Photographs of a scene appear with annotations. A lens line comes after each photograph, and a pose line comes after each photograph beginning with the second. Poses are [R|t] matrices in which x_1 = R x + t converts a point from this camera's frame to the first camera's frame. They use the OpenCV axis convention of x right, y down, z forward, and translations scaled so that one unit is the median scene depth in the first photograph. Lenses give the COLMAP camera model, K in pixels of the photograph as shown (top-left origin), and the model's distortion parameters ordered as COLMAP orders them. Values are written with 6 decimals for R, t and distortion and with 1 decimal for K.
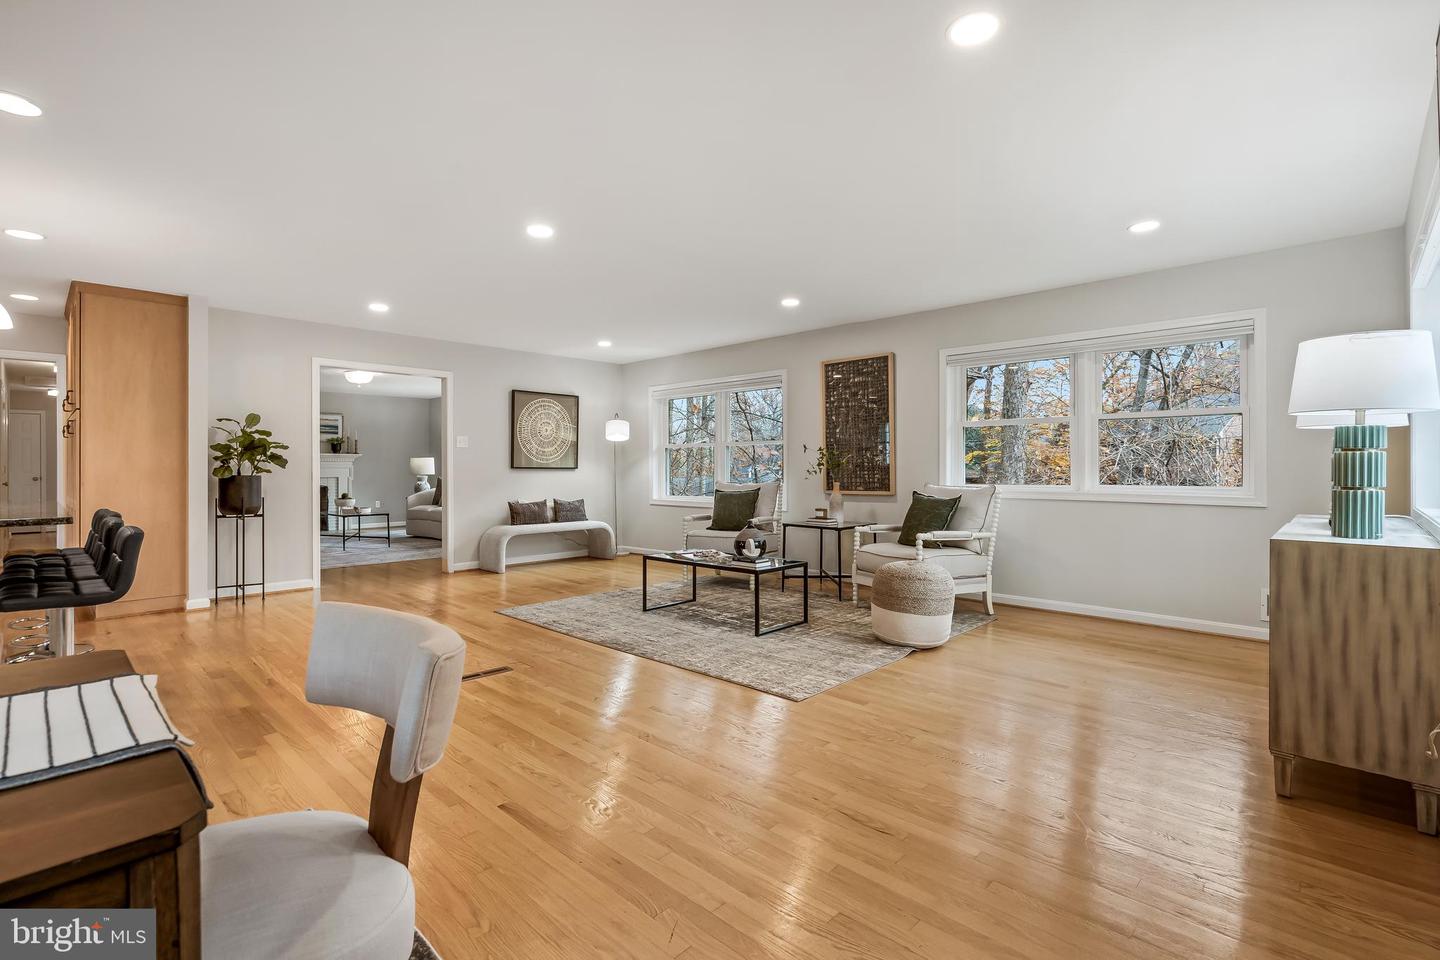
lens RADIAL K [[664.0, 0, 728.6], [0, 664.0, 469.7], [0, 0, 1]] dist [0.002362, 0.002038]
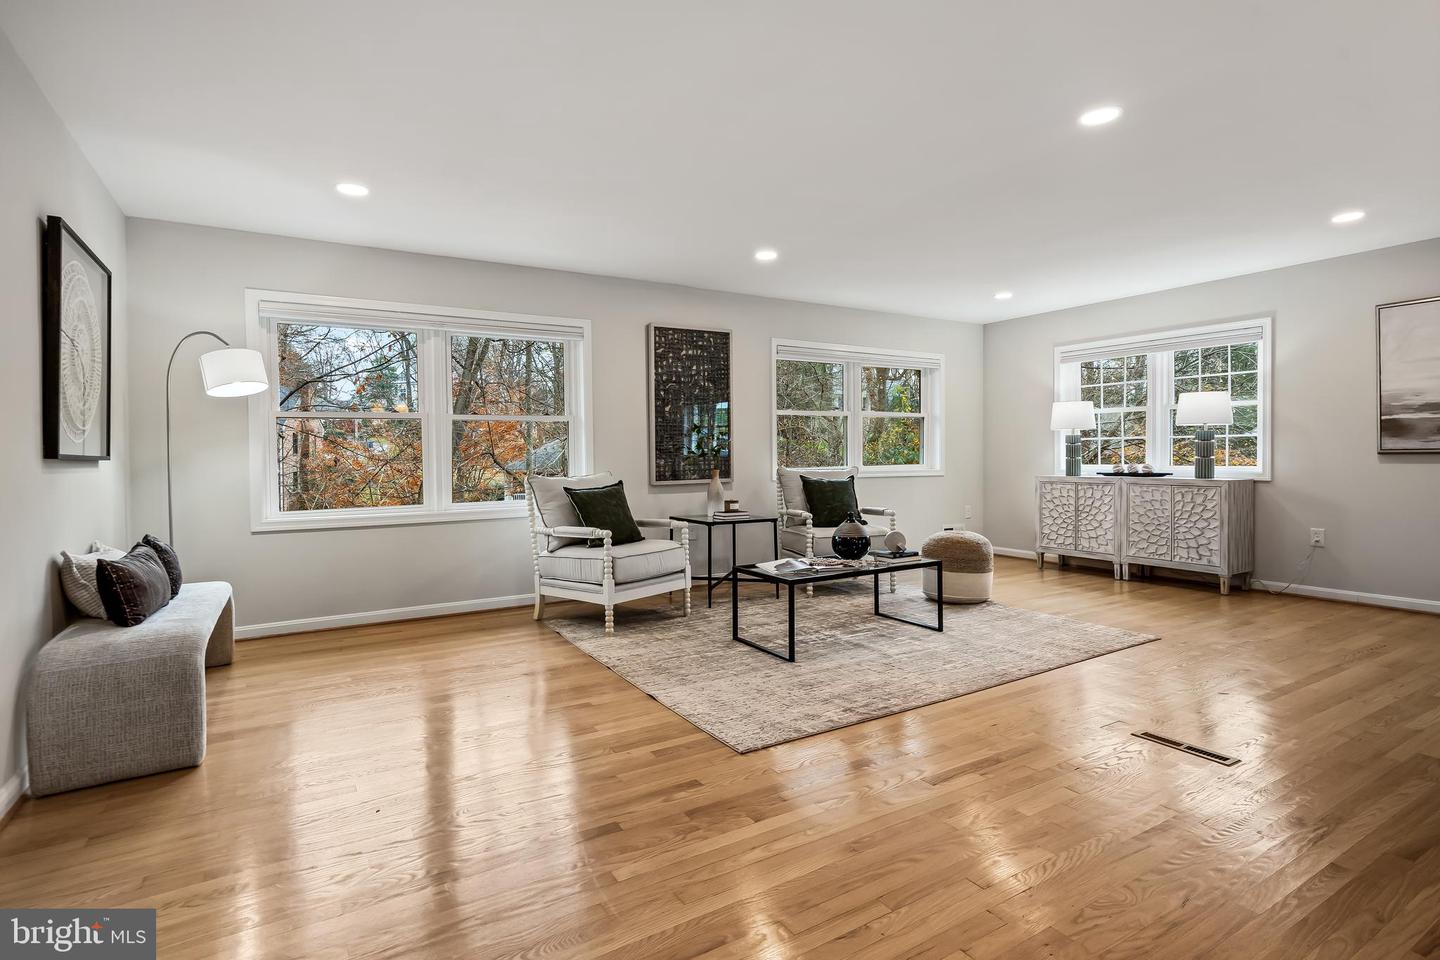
lens RADIAL K [[703.9, 0, 717.3], [0, 703.9, 466.1], [0, 0, 1]] dist [0.025066, 0.000164]
pose [[0.254724, -0.016482, 0.966873, -0.746904], [0.012267, 0.999829, 0.013812, 0.001484], [-0.966936, 0.008342, 0.254883, 0.785571]]
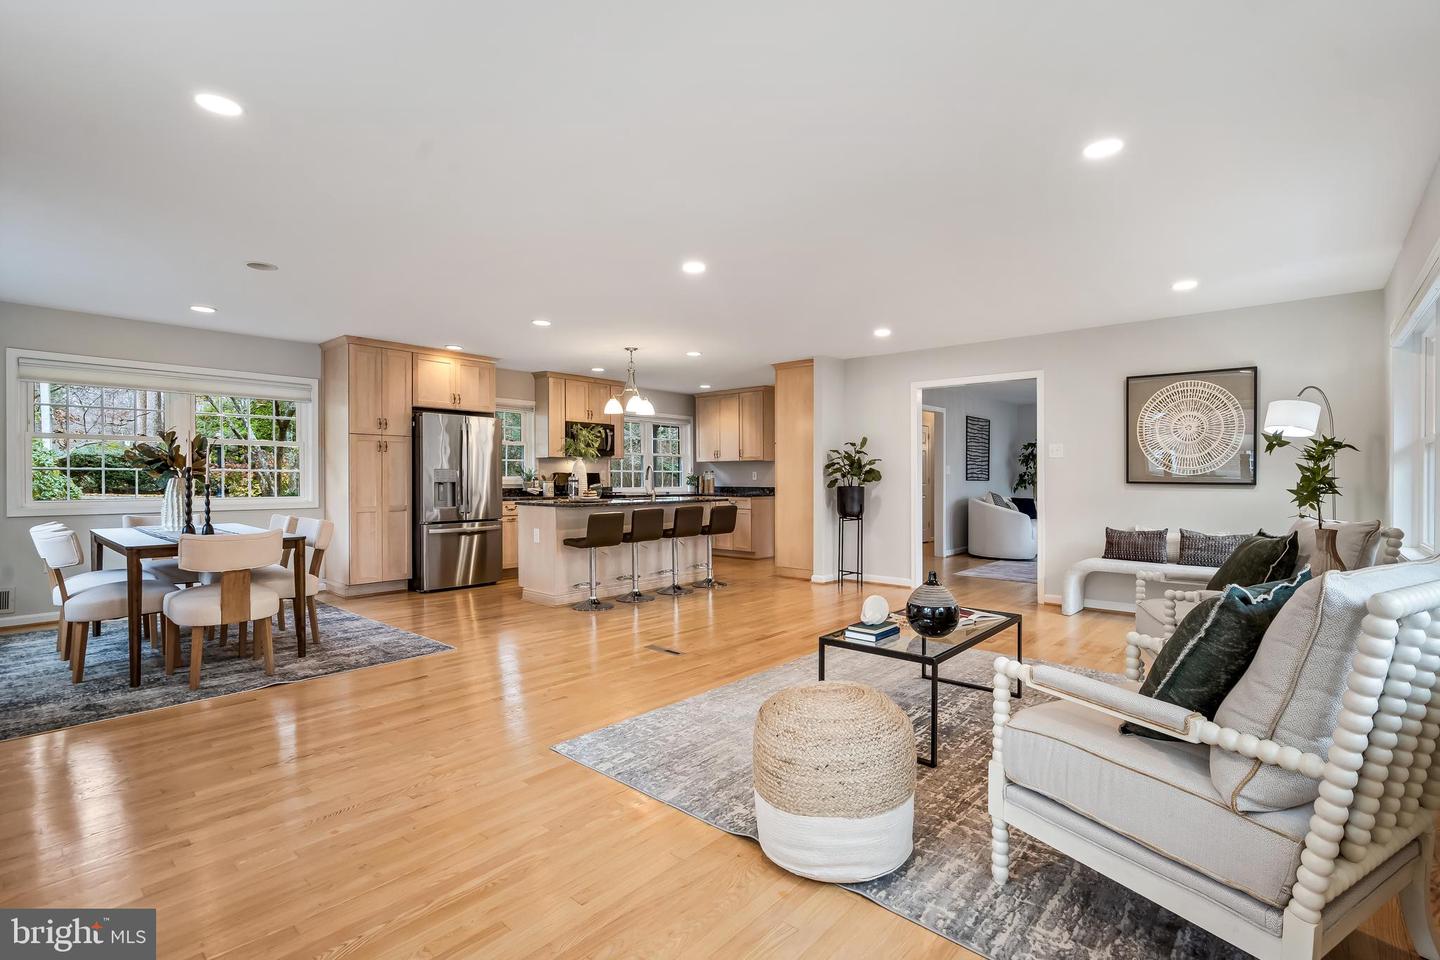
lens RADIAL K [[664.0, 0, 660.9], [0, 664.0, 488.9], [0, 0, 1]] dist [0.002362, 0.002038]
pose [[0.000420, 0.020110, -0.999798, 0.539084], [-0.004611, 0.999787, 0.020108, -0.011088], [0.999989, 0.004601, 0.000513, 0.621861]]
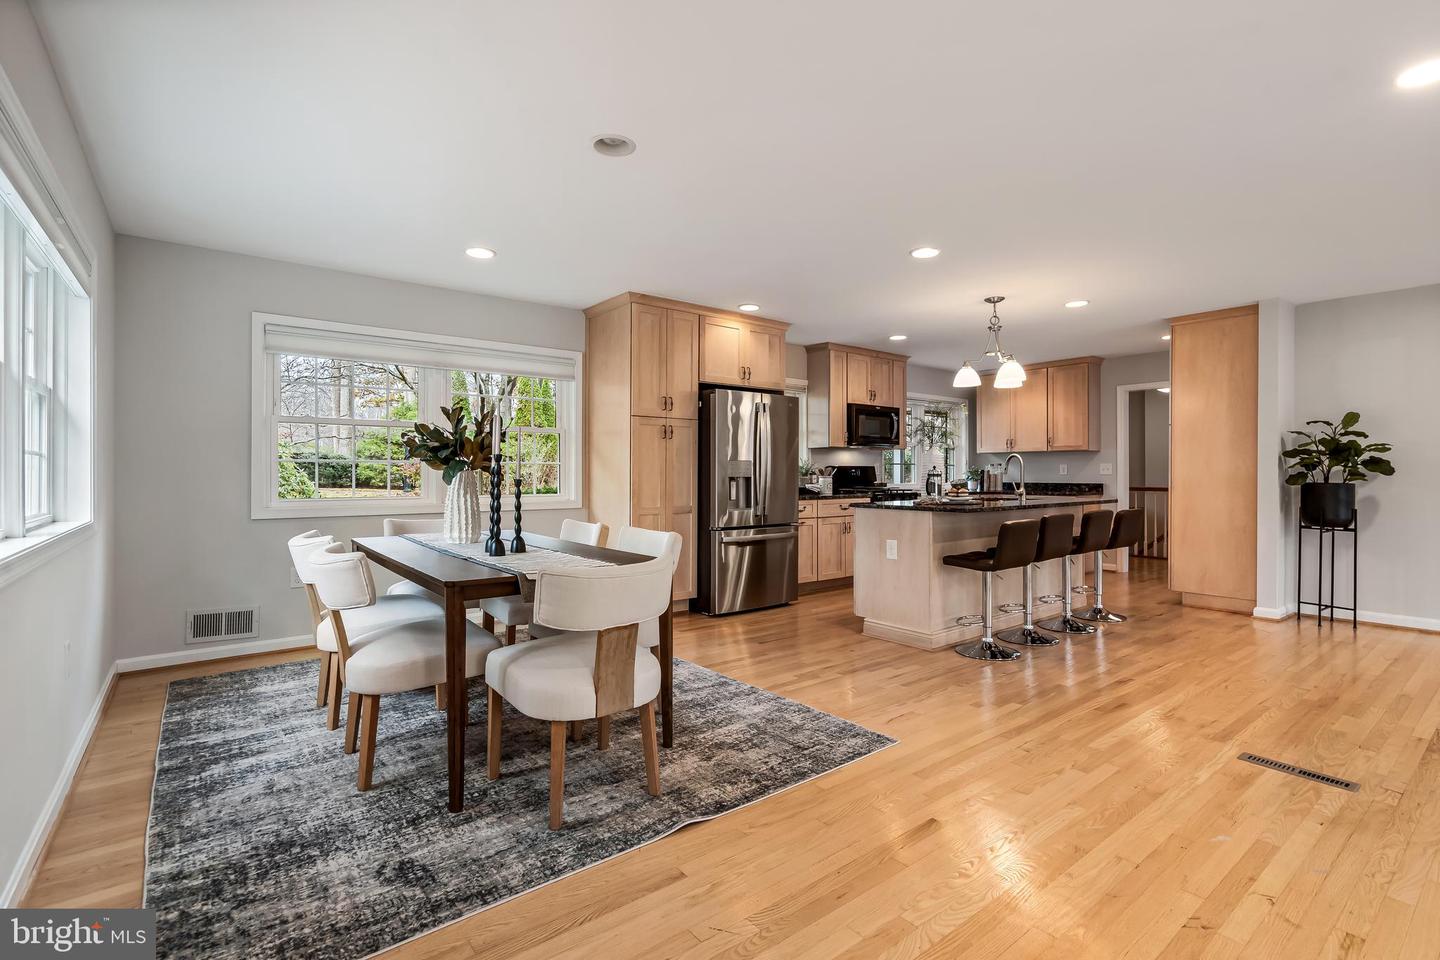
lens RADIAL K [[664.0, 0, 734.9], [0, 664.0, 478.8], [0, 0, 1]] dist [0.002362, 0.002038]
pose [[-0.127726, 0.012079, -0.991736, 0.254350], [-0.003351, 0.999915, 0.012610, -0.006052], [0.991804, 0.004934, -0.127675, 0.315201]]
